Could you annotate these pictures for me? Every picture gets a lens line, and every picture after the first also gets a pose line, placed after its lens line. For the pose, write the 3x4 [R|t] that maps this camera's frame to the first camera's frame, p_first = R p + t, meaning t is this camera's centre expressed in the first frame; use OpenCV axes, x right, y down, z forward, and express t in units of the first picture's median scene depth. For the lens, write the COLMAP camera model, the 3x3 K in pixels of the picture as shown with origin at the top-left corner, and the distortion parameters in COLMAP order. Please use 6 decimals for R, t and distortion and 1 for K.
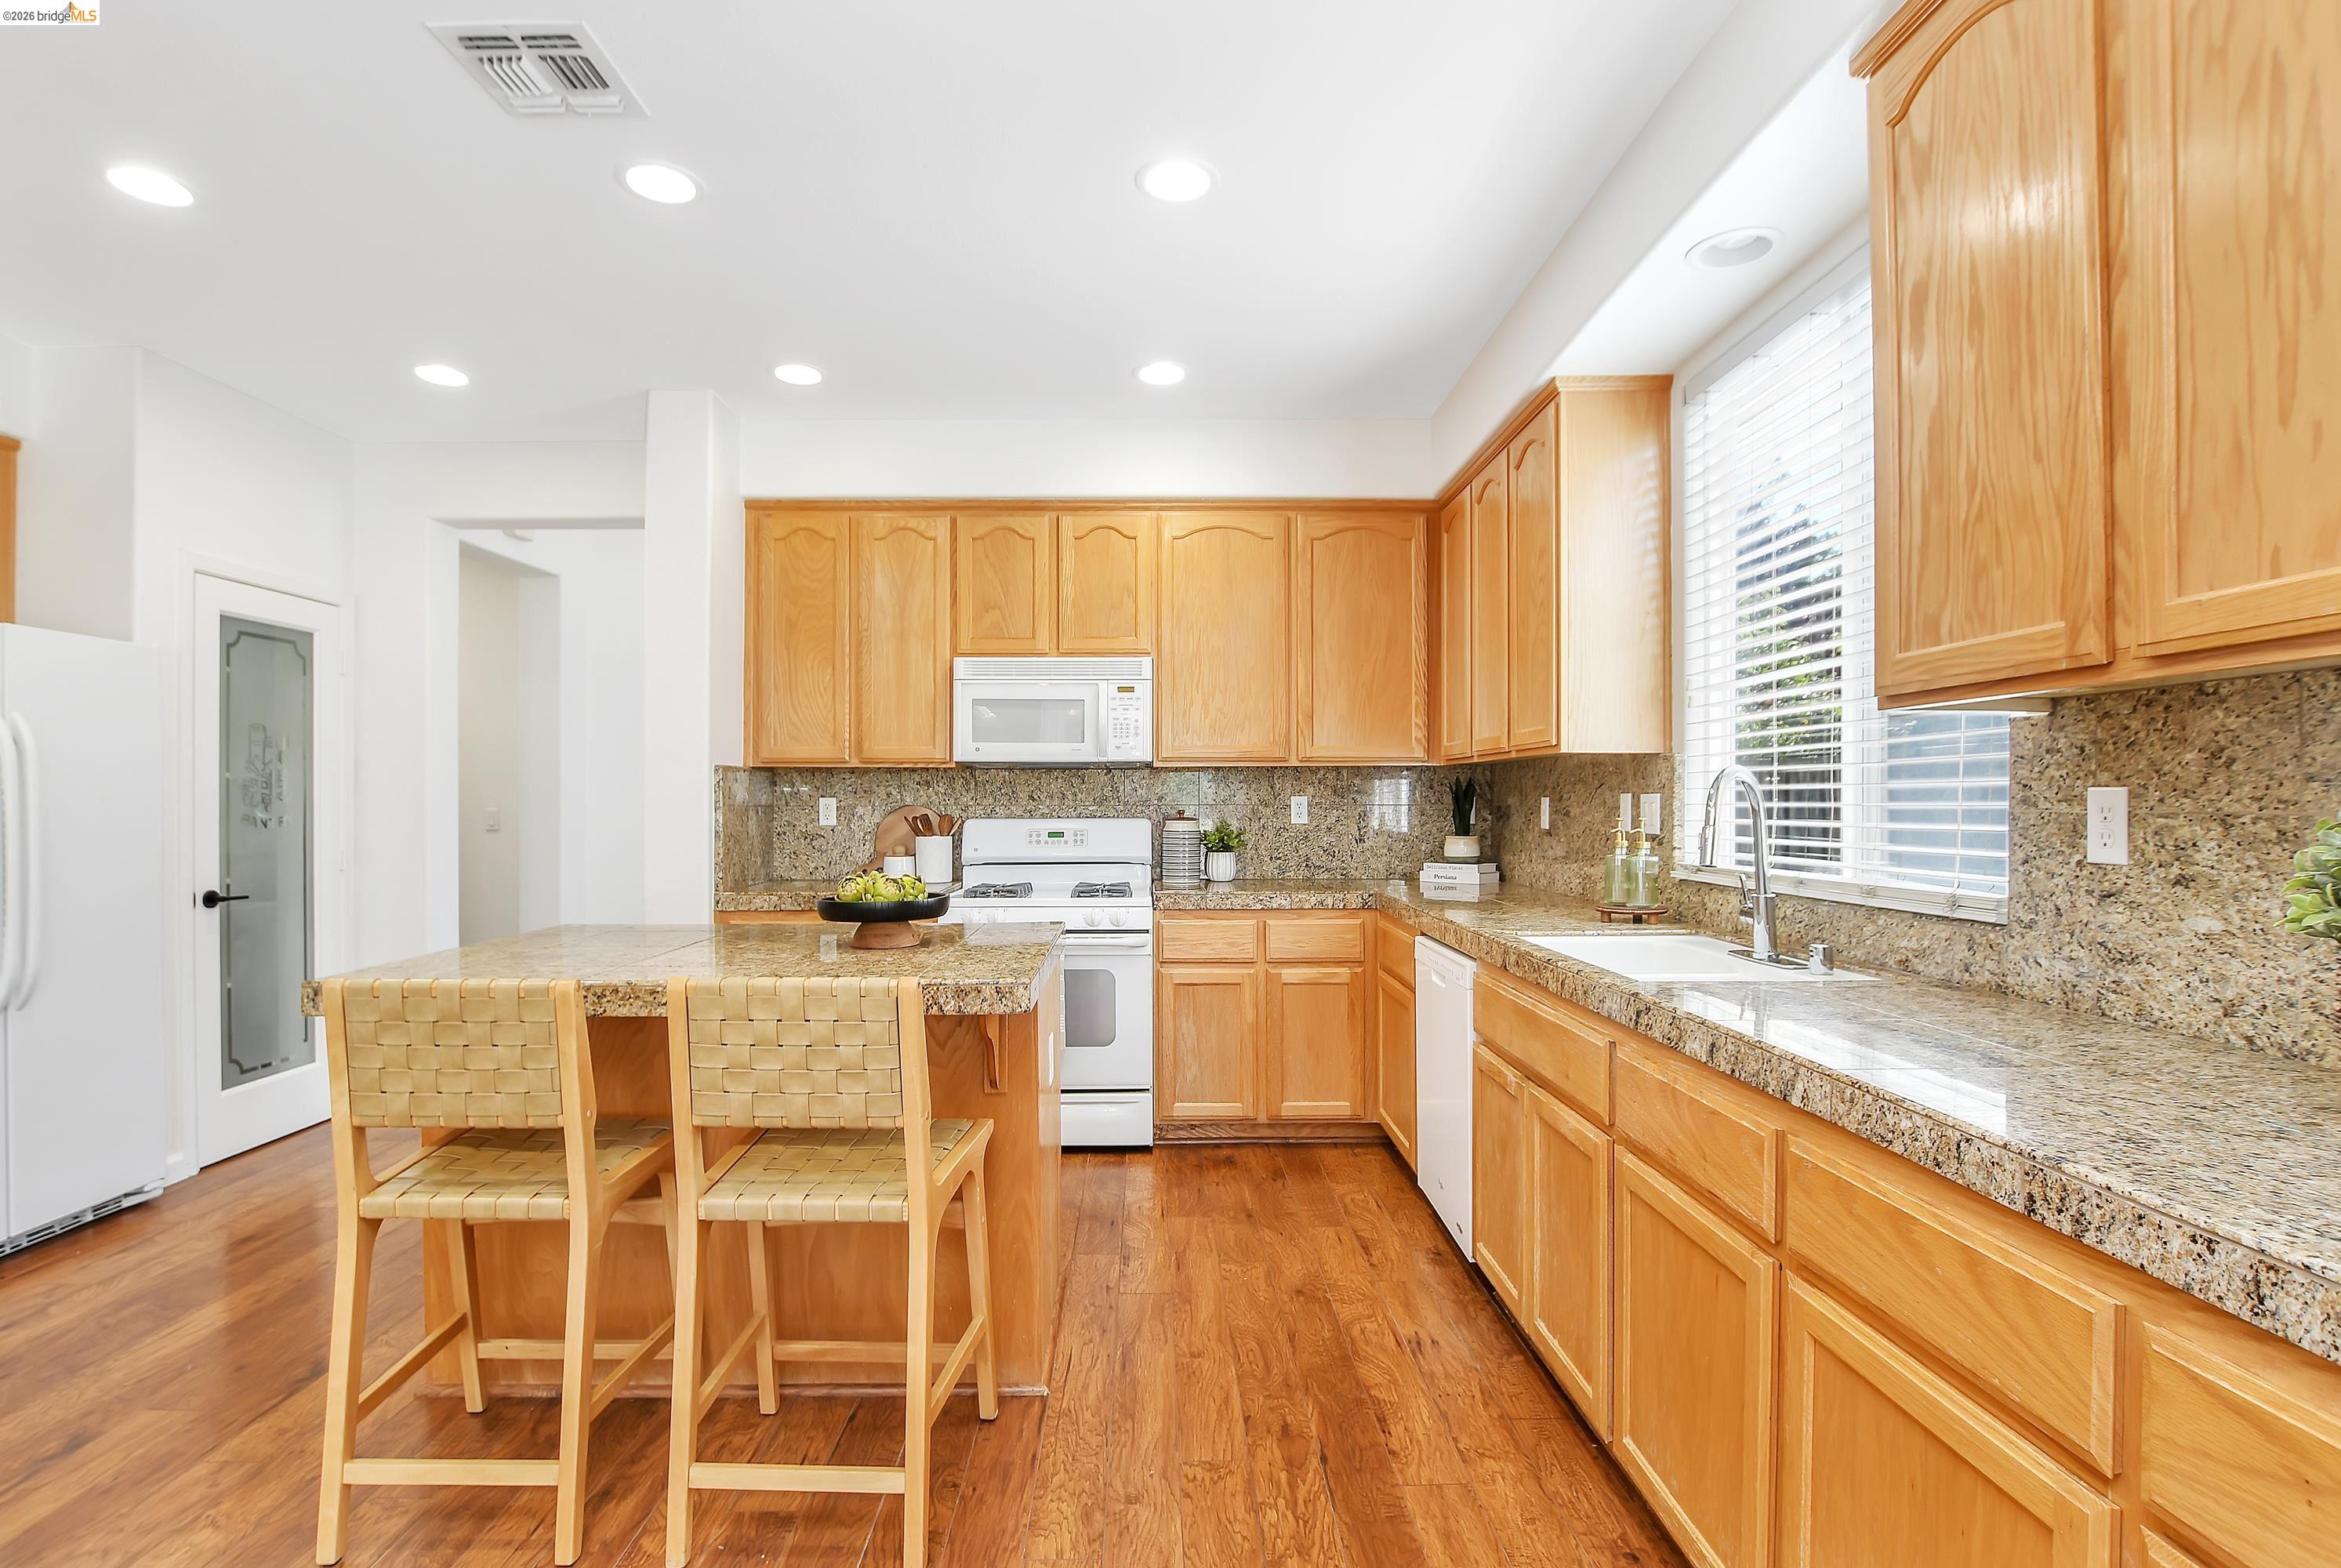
lens RADIAL K [[1143.7, 0, 1170.5], [0, 1143.7, 784.0], [0, 0, 1]] dist [-0.001737, 0.000326]
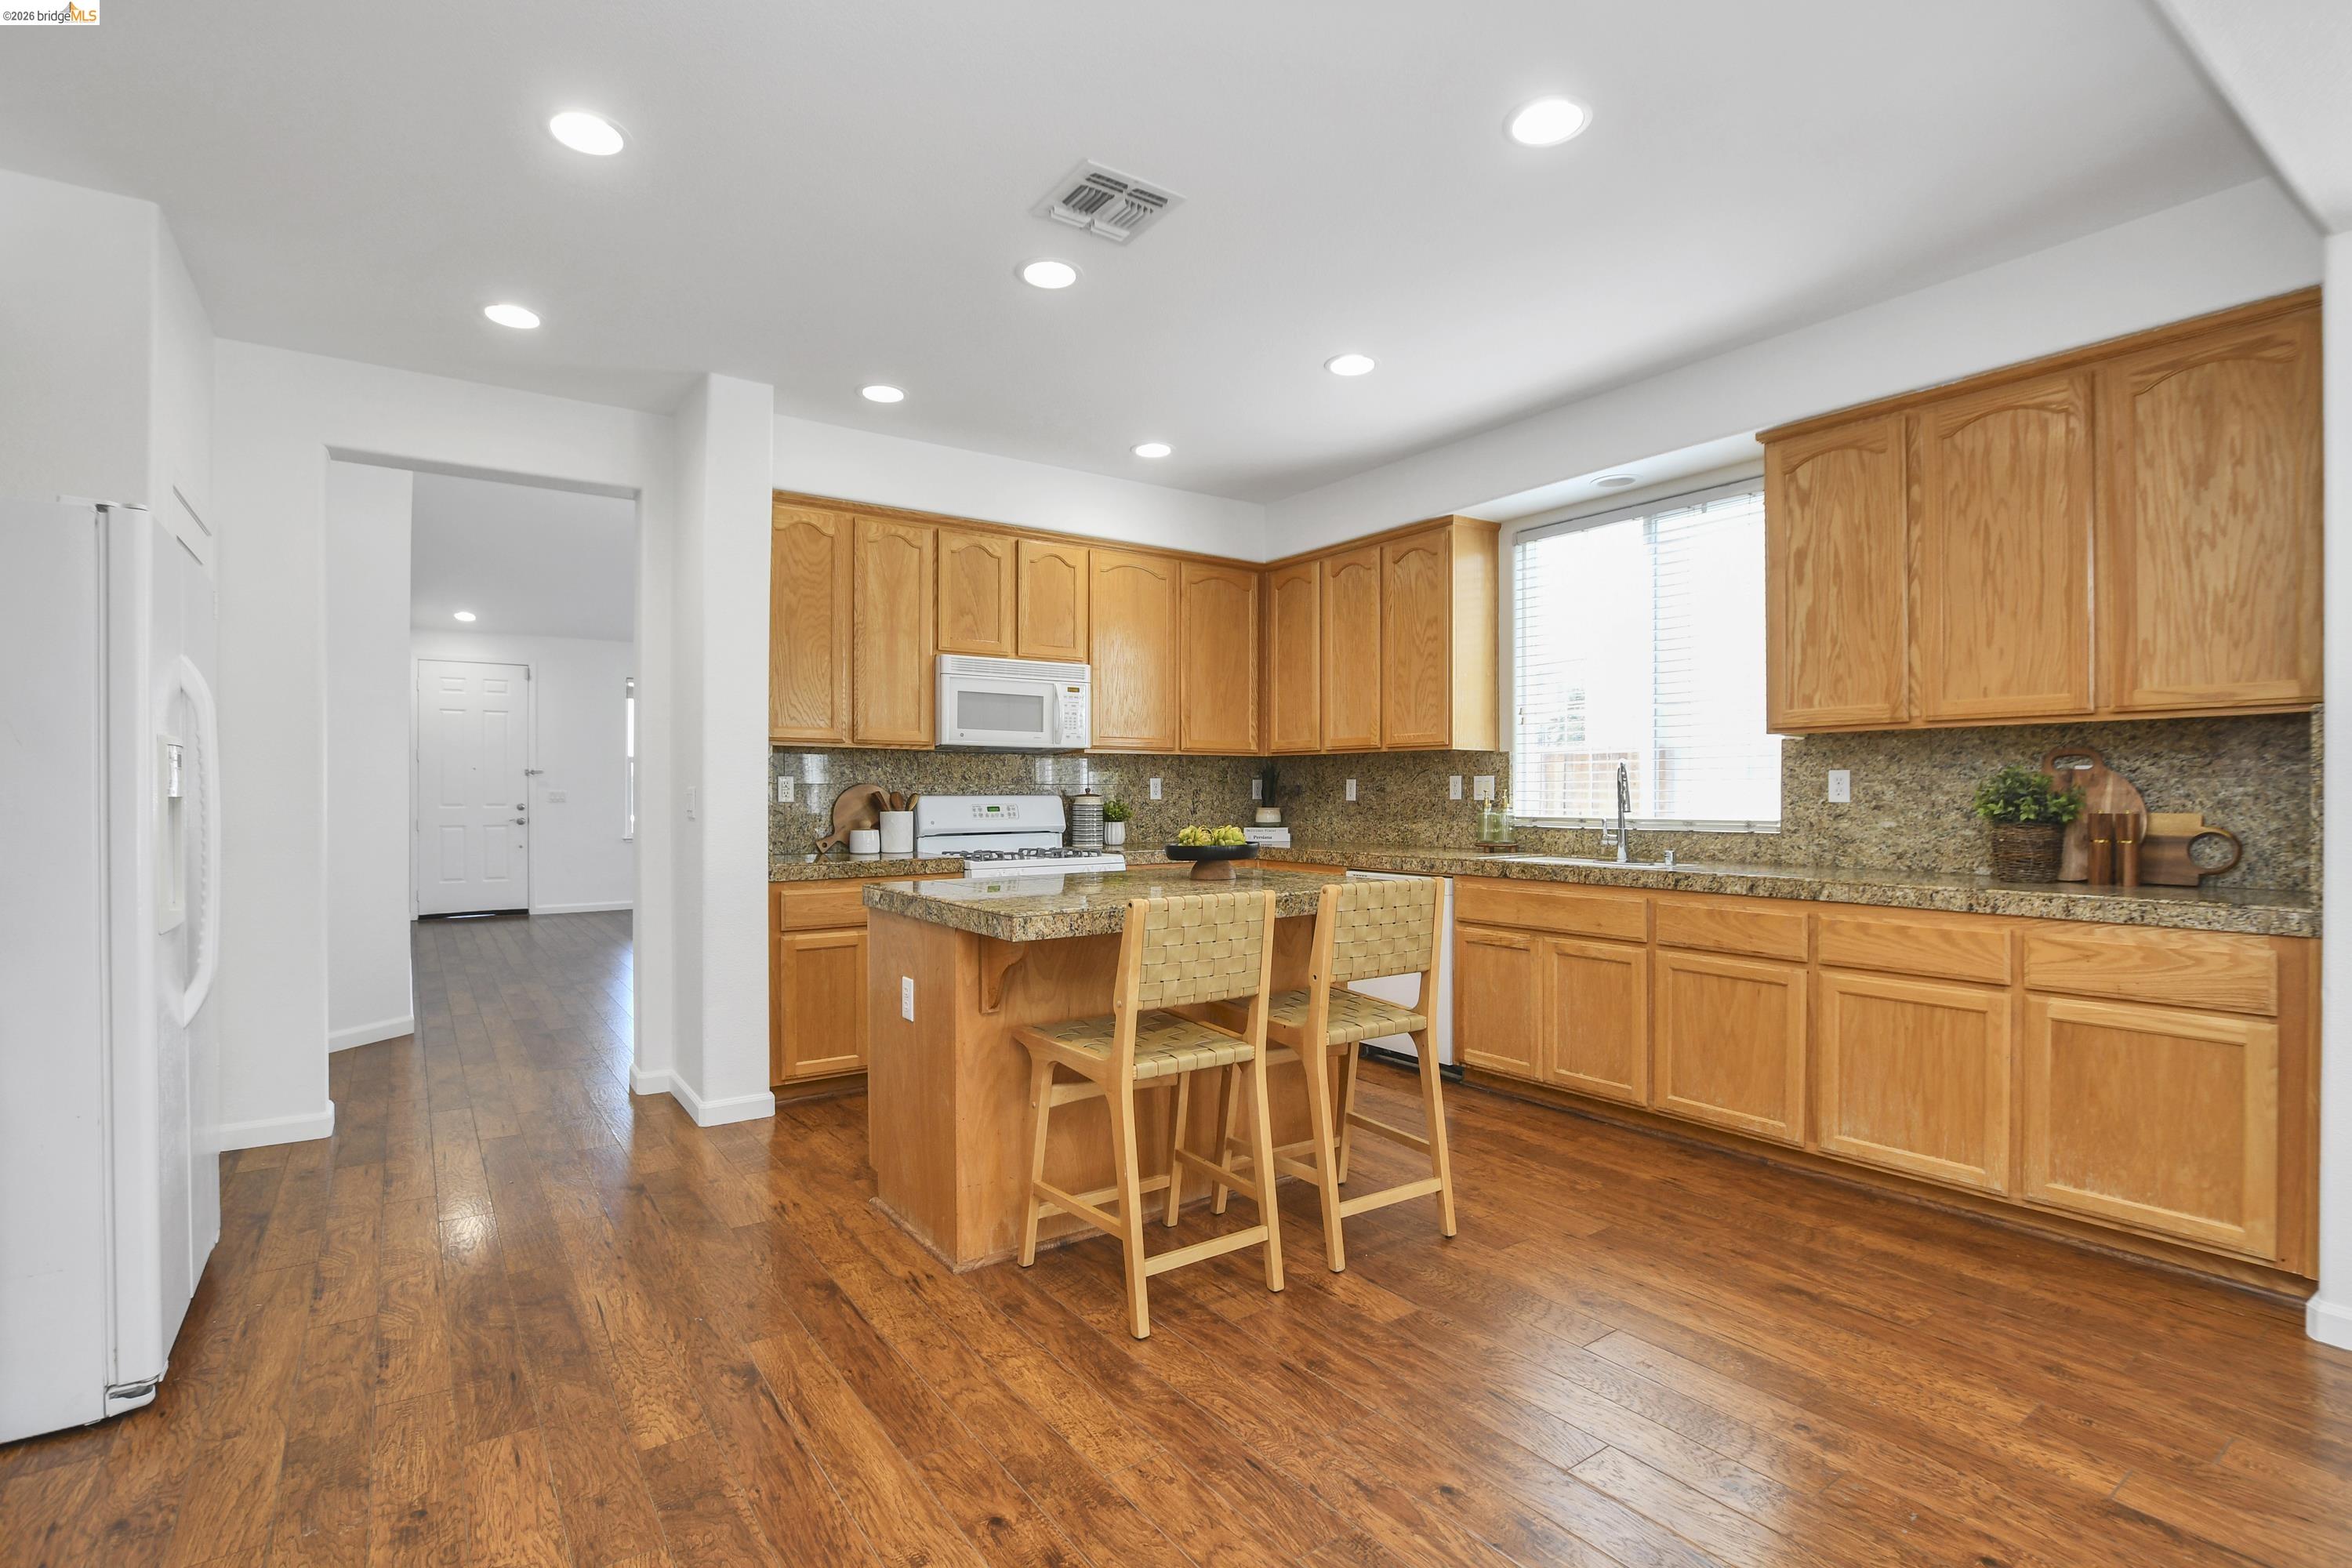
lens RADIAL K [[1114.7, 0, 1176.0], [0, 1114.7, 784.0], [0, 0, 1]] dist [0.002034, 0.000147]
pose [[0.829703, 0.005731, 0.558175, -0.613384], [-0.009287, 0.999951, 0.003537, 0.013531], [-0.558127, -0.008119, 0.829716, -0.059888]]
